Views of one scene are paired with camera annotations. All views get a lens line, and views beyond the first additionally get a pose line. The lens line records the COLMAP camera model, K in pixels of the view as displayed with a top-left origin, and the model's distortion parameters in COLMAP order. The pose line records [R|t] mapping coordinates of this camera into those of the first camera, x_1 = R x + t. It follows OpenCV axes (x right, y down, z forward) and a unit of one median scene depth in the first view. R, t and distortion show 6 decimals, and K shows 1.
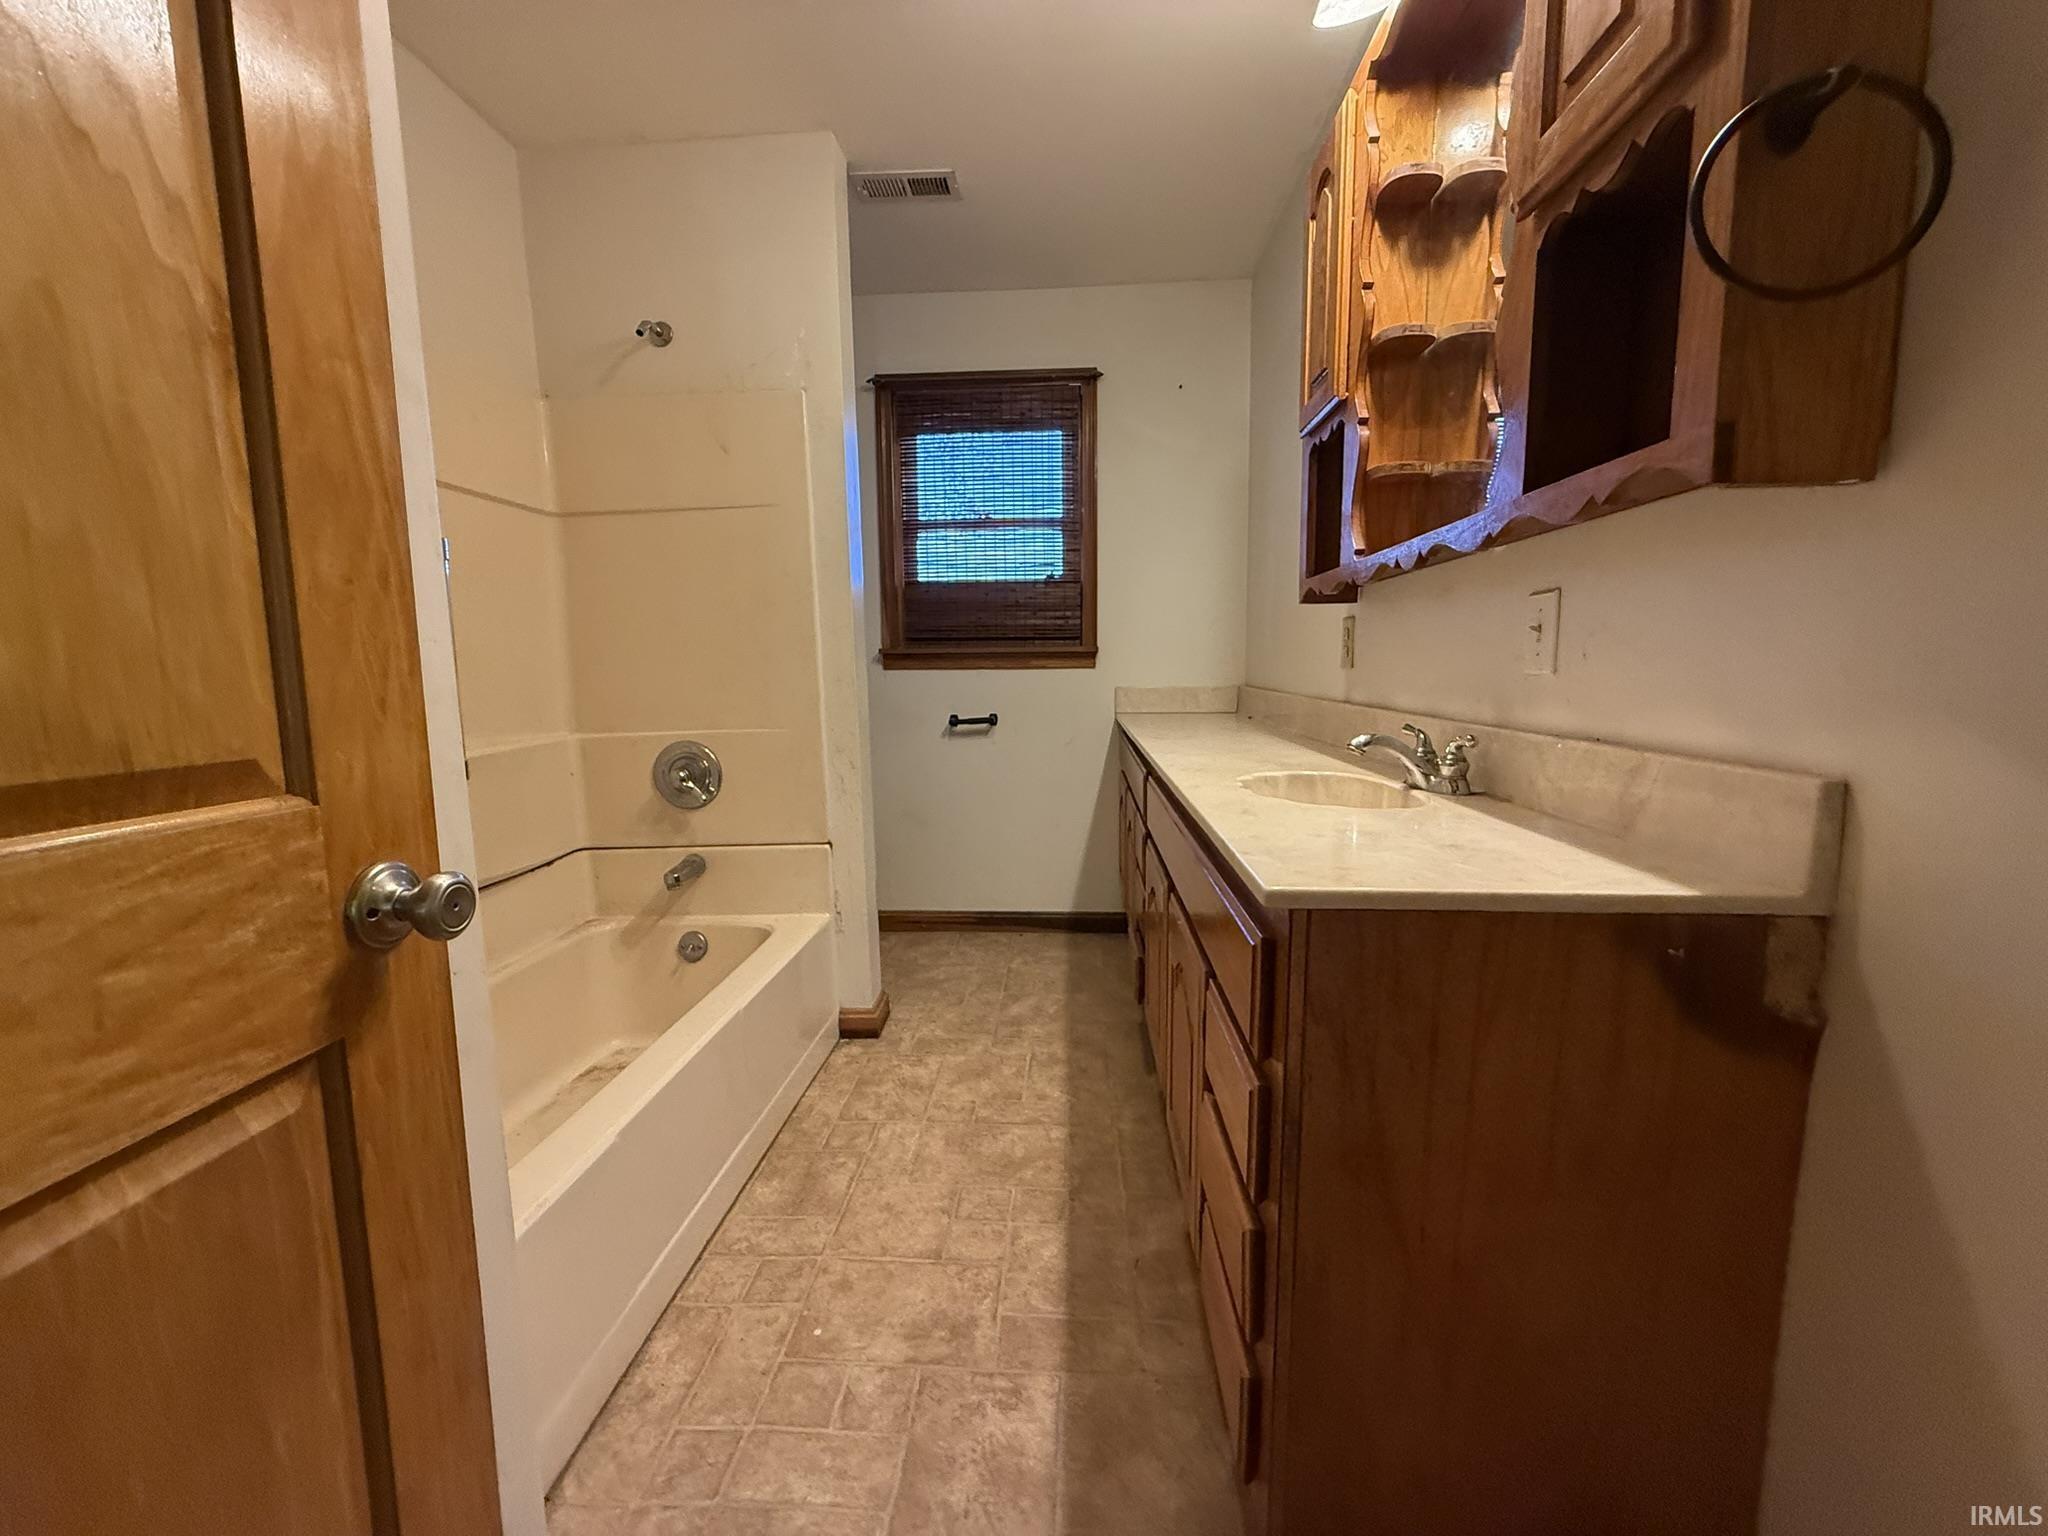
lens RADIAL K [[827.5, 0, 1013.7], [0, 827.5, 770.2], [0, 0, 1]] dist [0.000968, -0.000047]
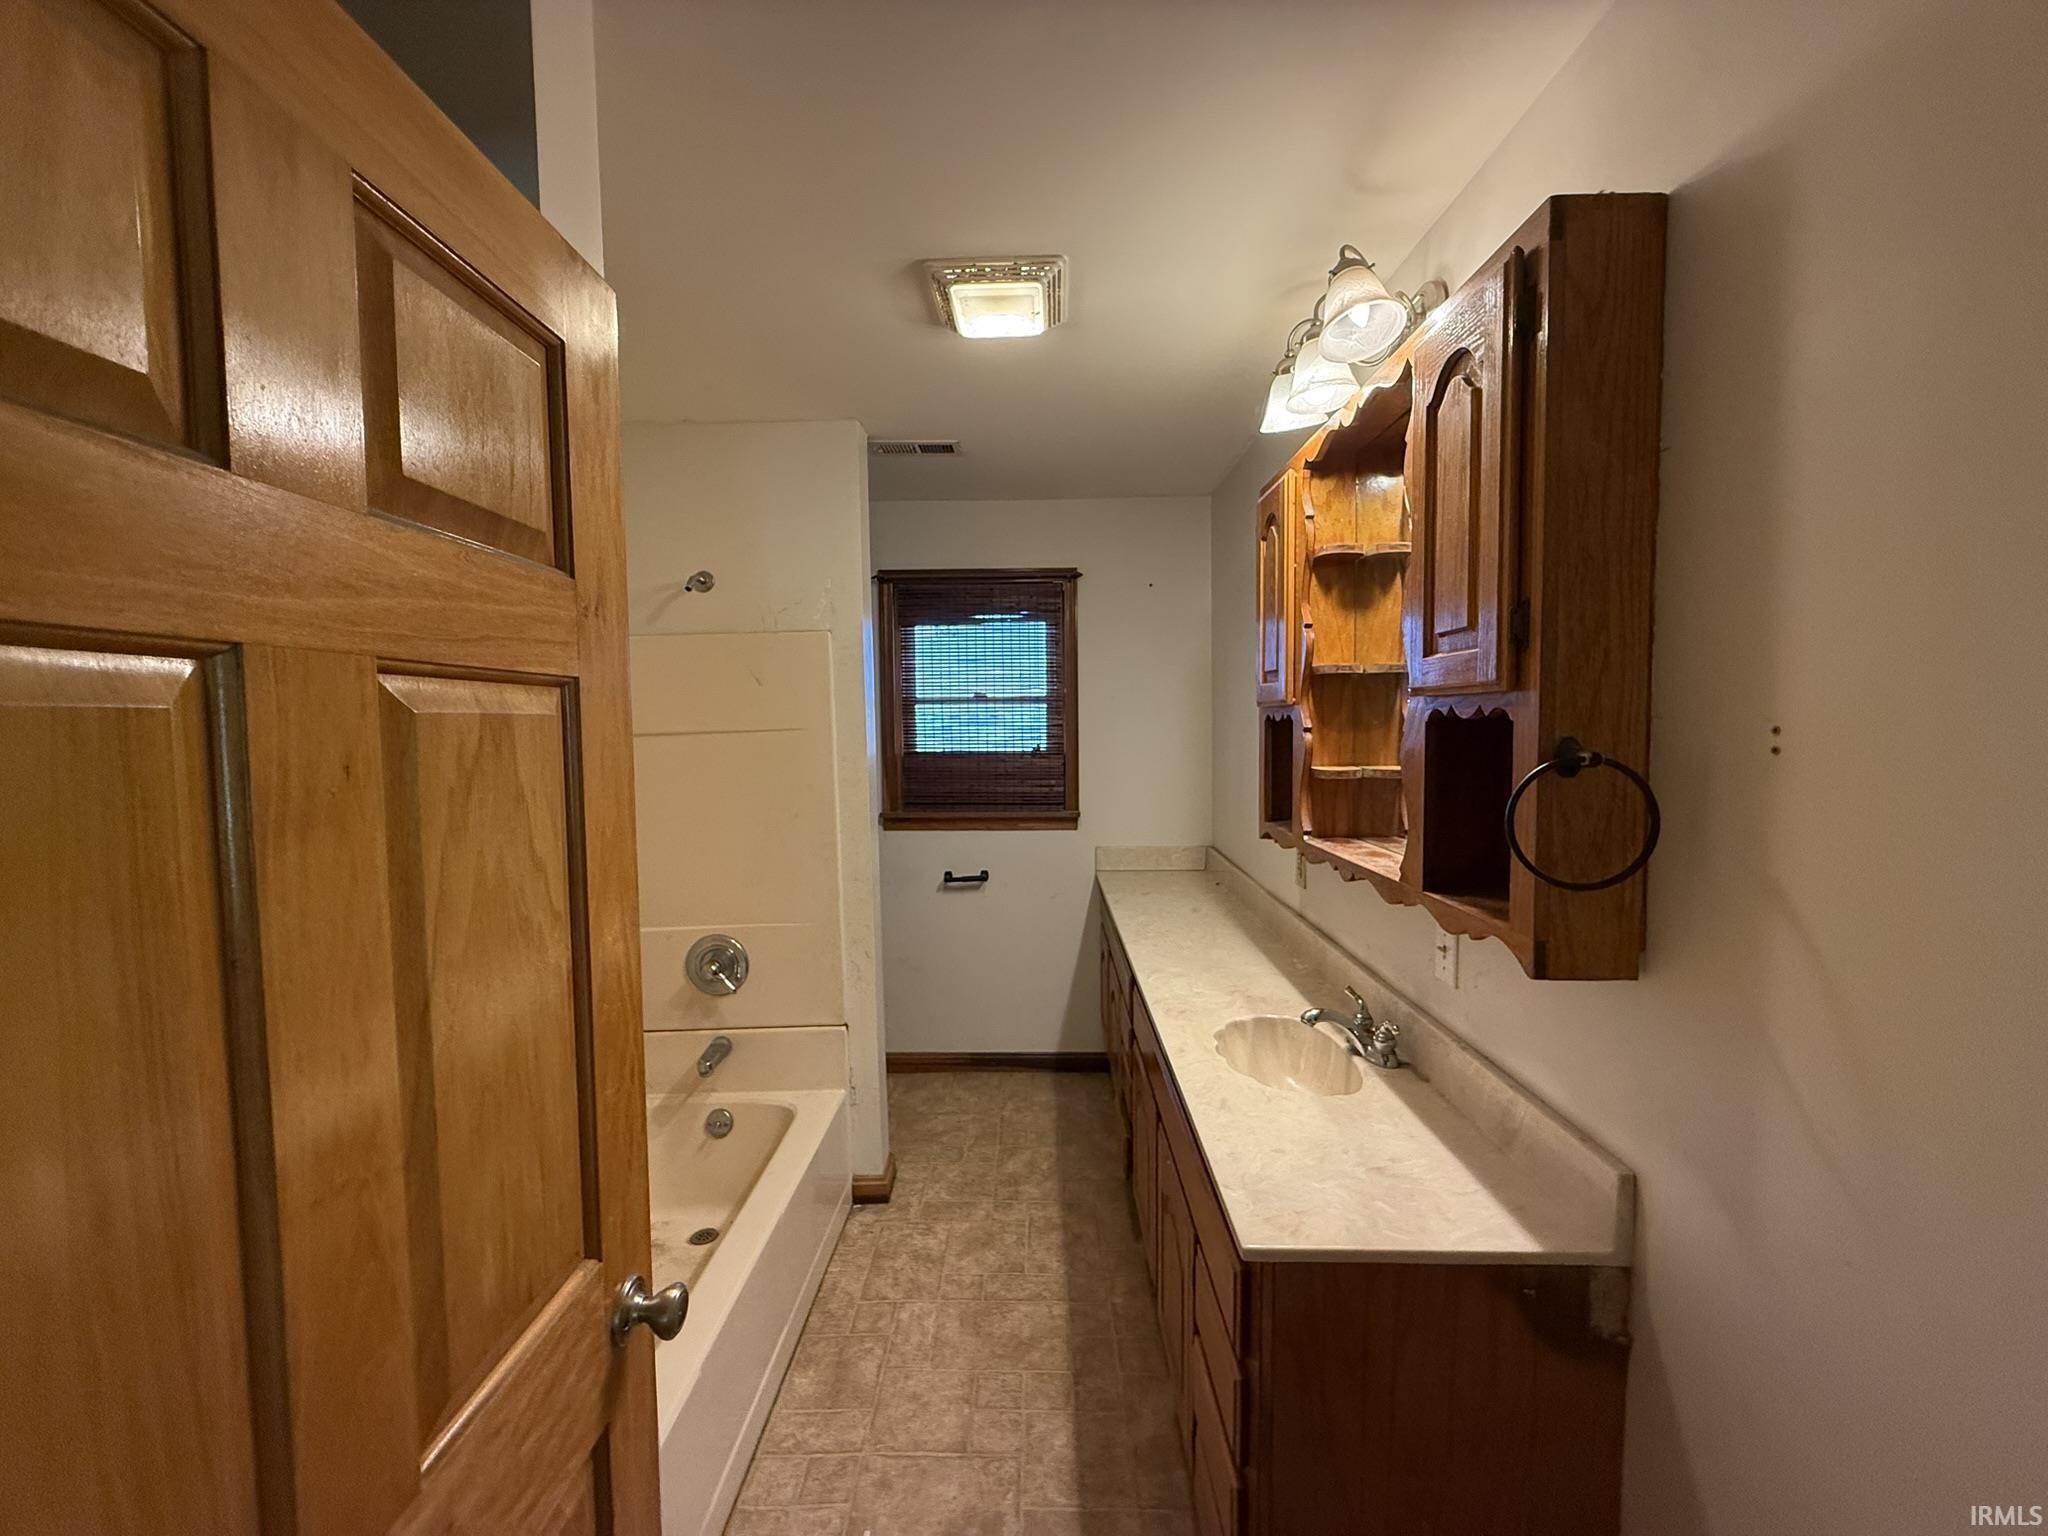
lens RADIAL K [[827.5, 0, 1013.7], [0, 827.5, 770.2], [0, 0, 1]] dist [0.000968, -0.000047]
pose [[0.999100, -0.002381, 0.042344, -0.048691], [0.004981, 0.998101, -0.061398, -0.201878], [-0.042117, 0.061553, 0.997215, -0.148851]]
